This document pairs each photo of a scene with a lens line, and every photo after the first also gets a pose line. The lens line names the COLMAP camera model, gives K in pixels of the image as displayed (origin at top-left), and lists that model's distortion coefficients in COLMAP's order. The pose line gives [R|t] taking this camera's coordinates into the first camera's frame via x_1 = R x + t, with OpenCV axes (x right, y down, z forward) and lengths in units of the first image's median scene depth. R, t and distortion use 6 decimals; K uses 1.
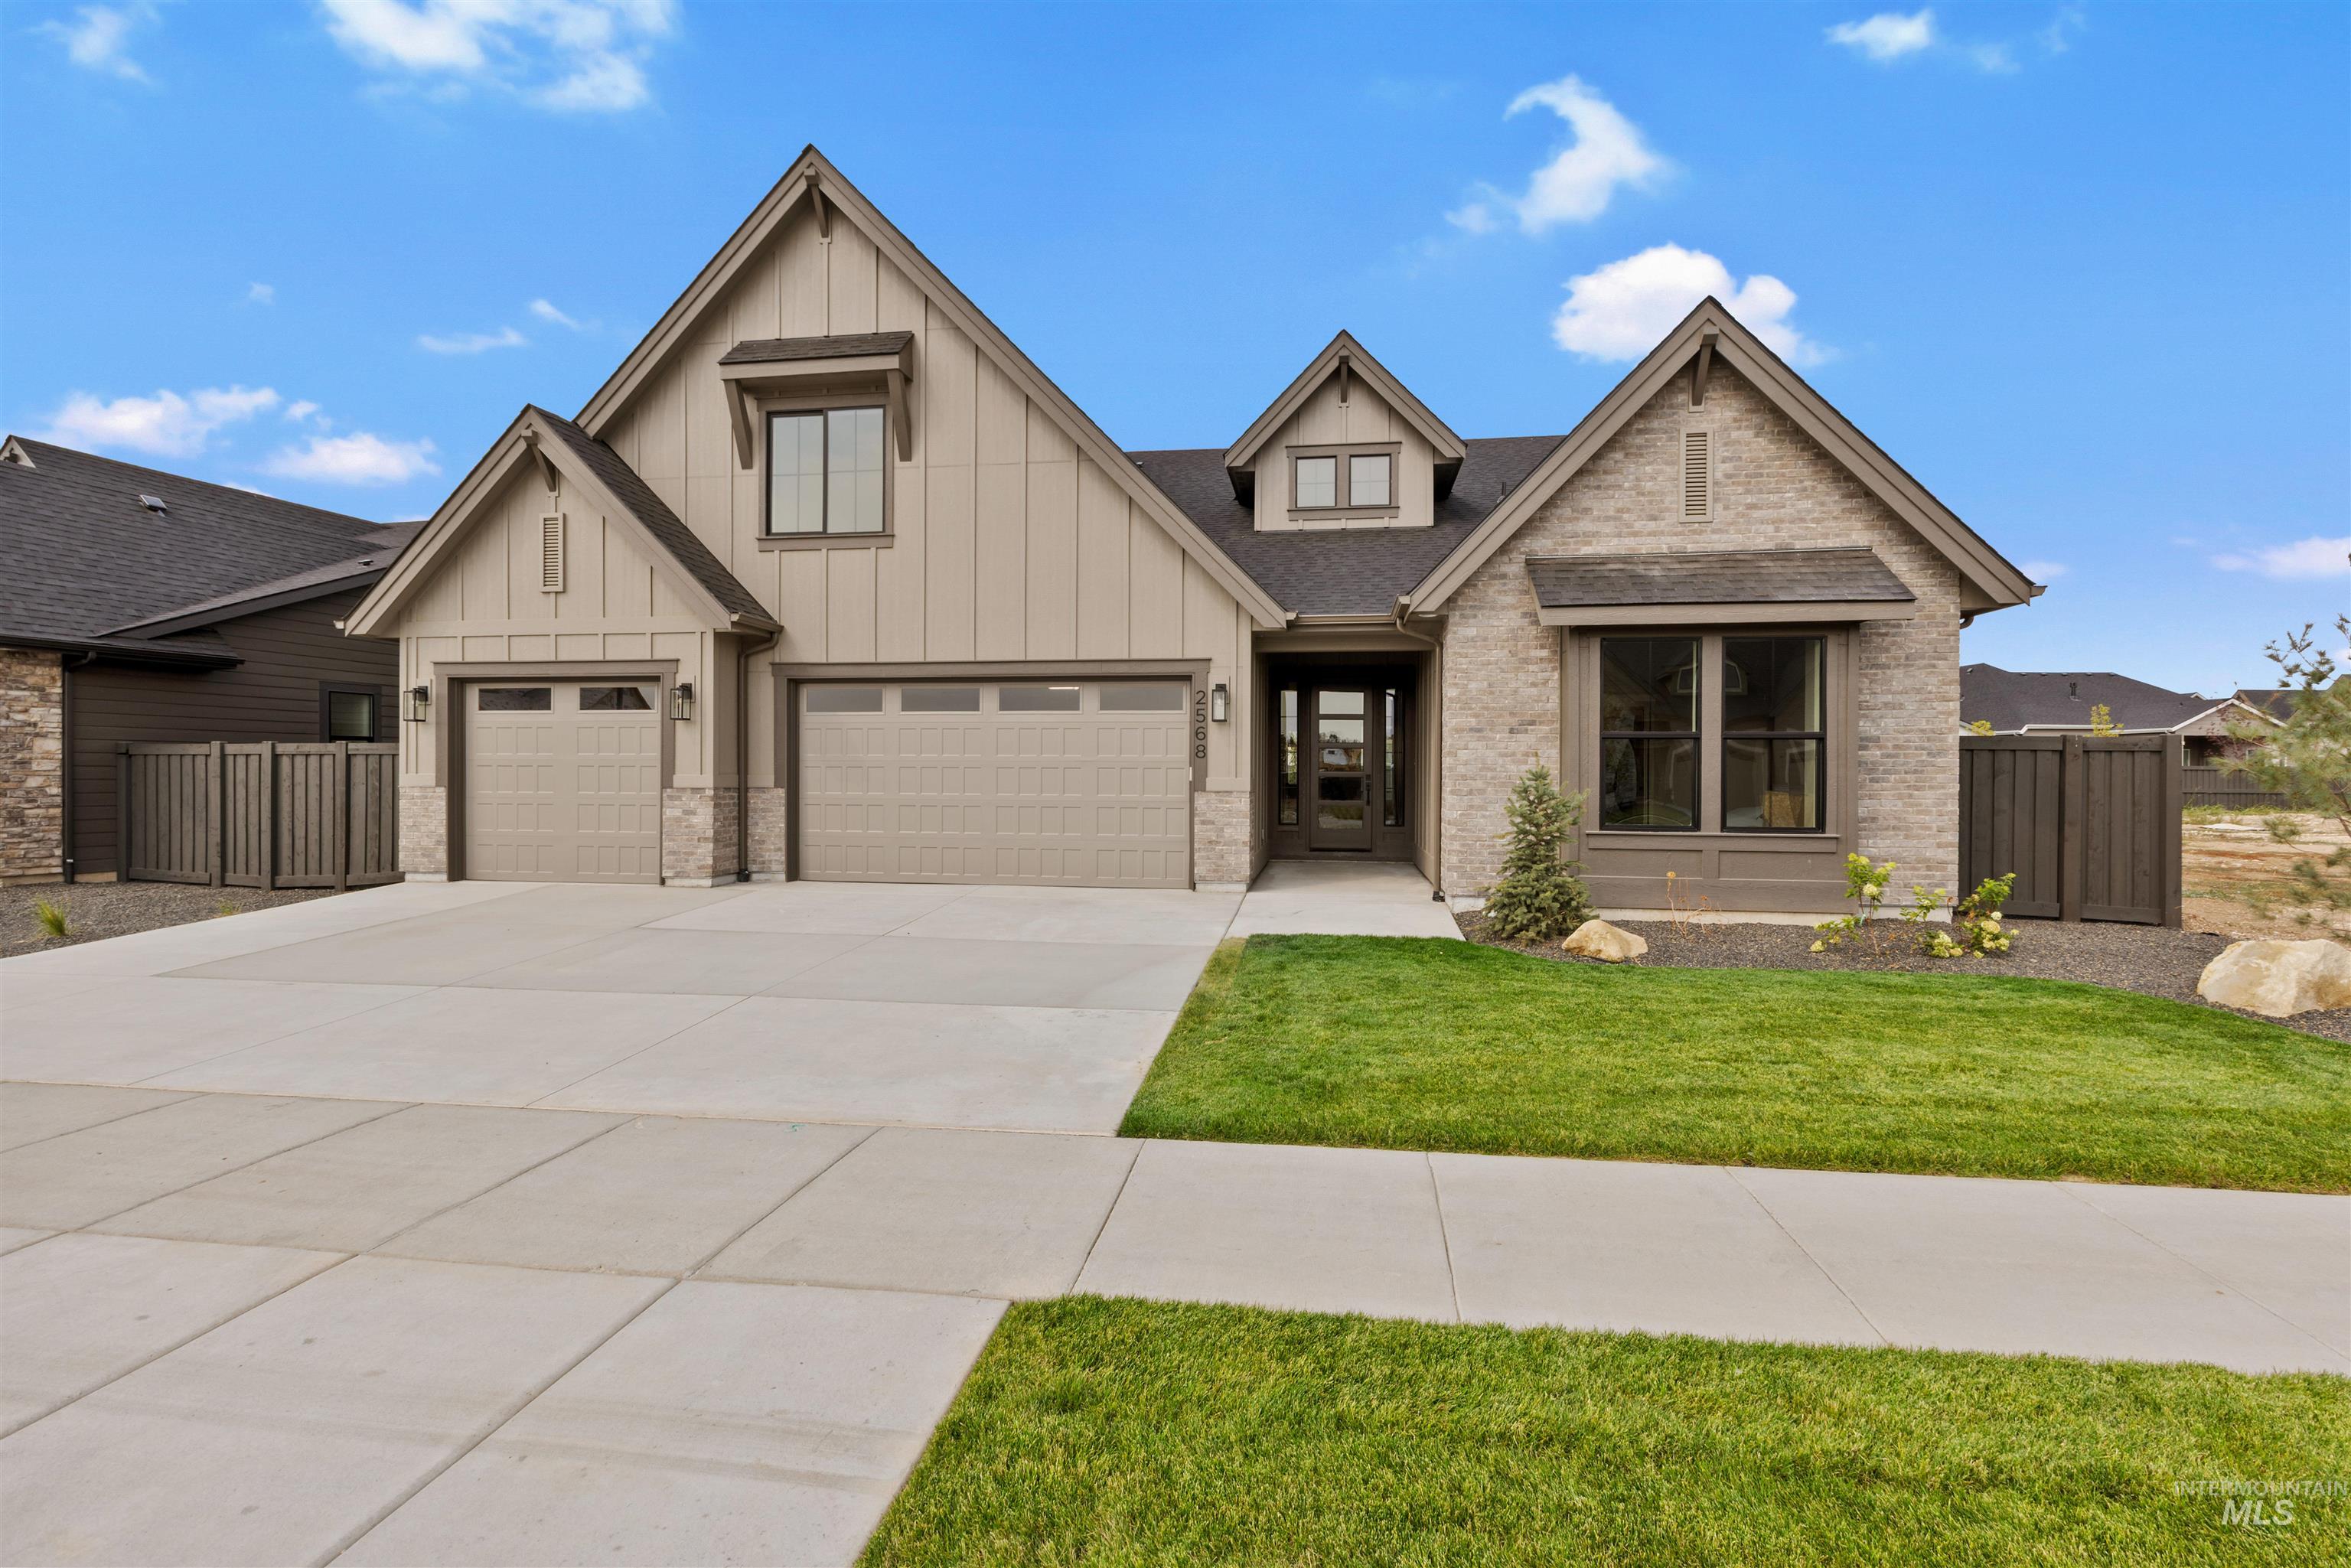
lens RADIAL K [[1066.7, 0, 1179.5], [0, 1066.7, 773.4], [0, 0, 1]] dist [0.001359, 0.000920]
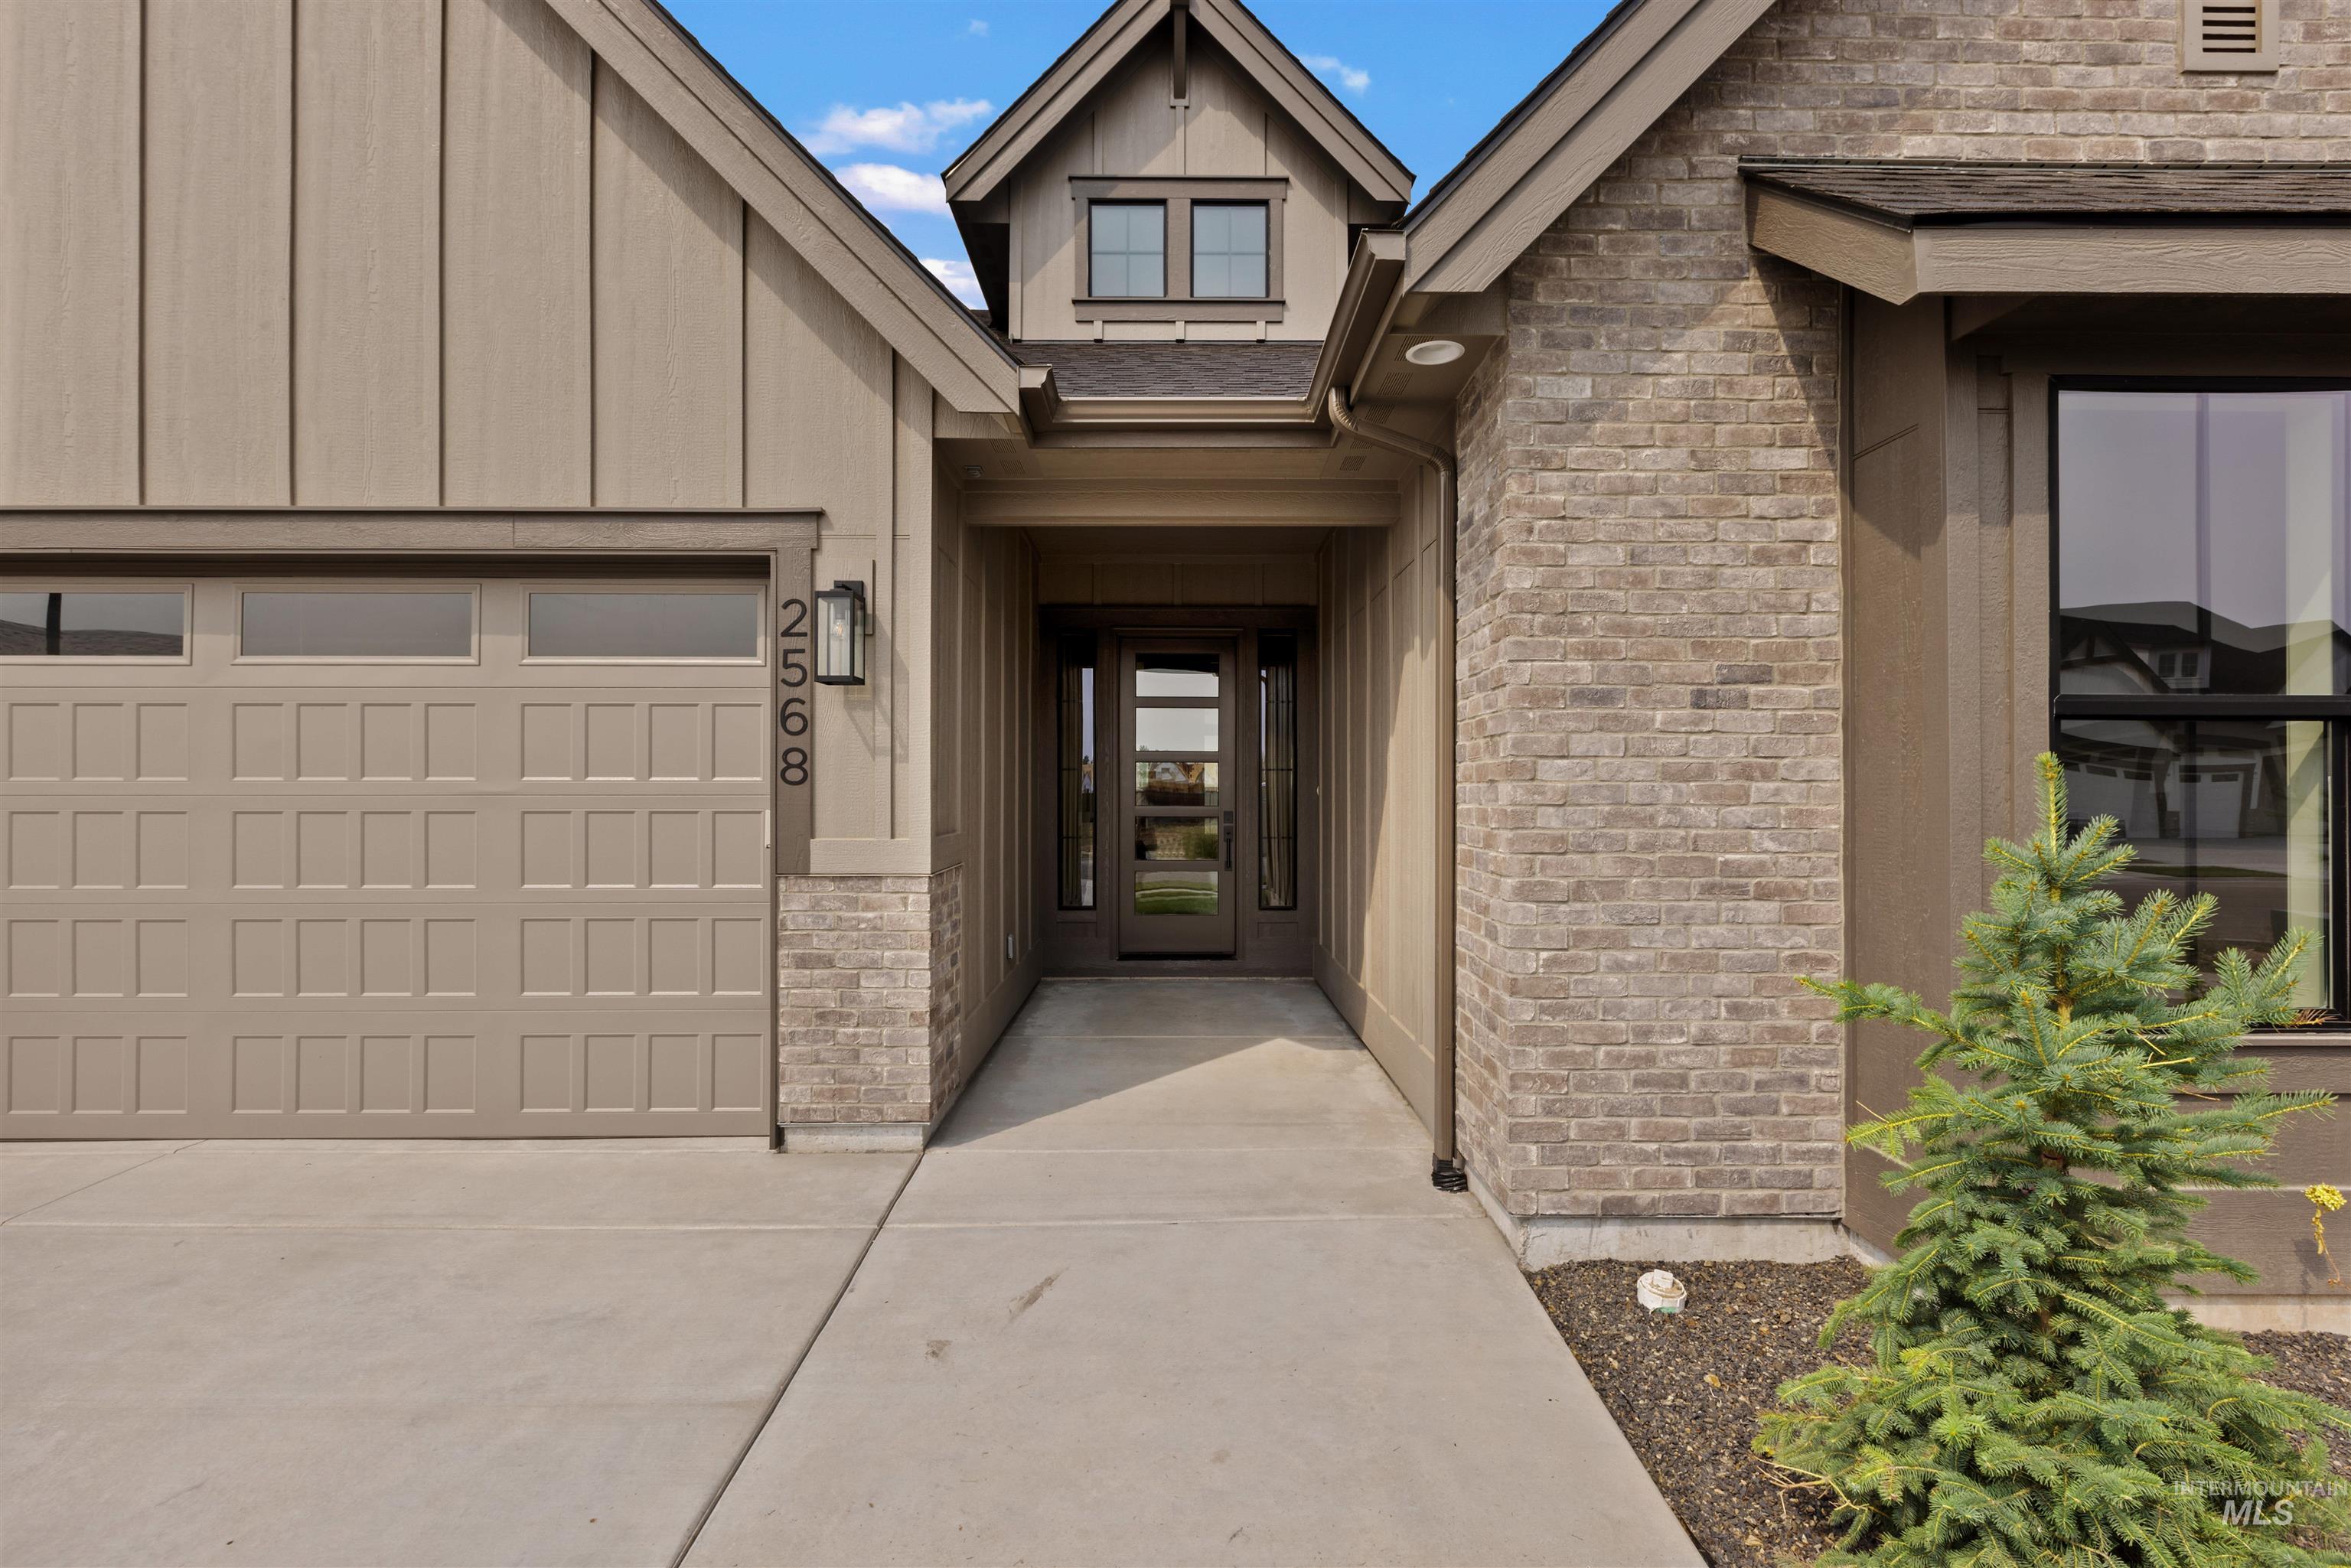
lens RADIAL K [[1066.7, 0, 1175.6], [0, 1066.7, 781.1], [0, 0, 1]] dist [0.001359, 0.000920]
pose [[0.989140, -0.003524, 0.146936, 0.095078], [0.004843, 0.999951, -0.008617, -0.011877], [-0.146898, 0.009235, 0.989109, 0.623165]]
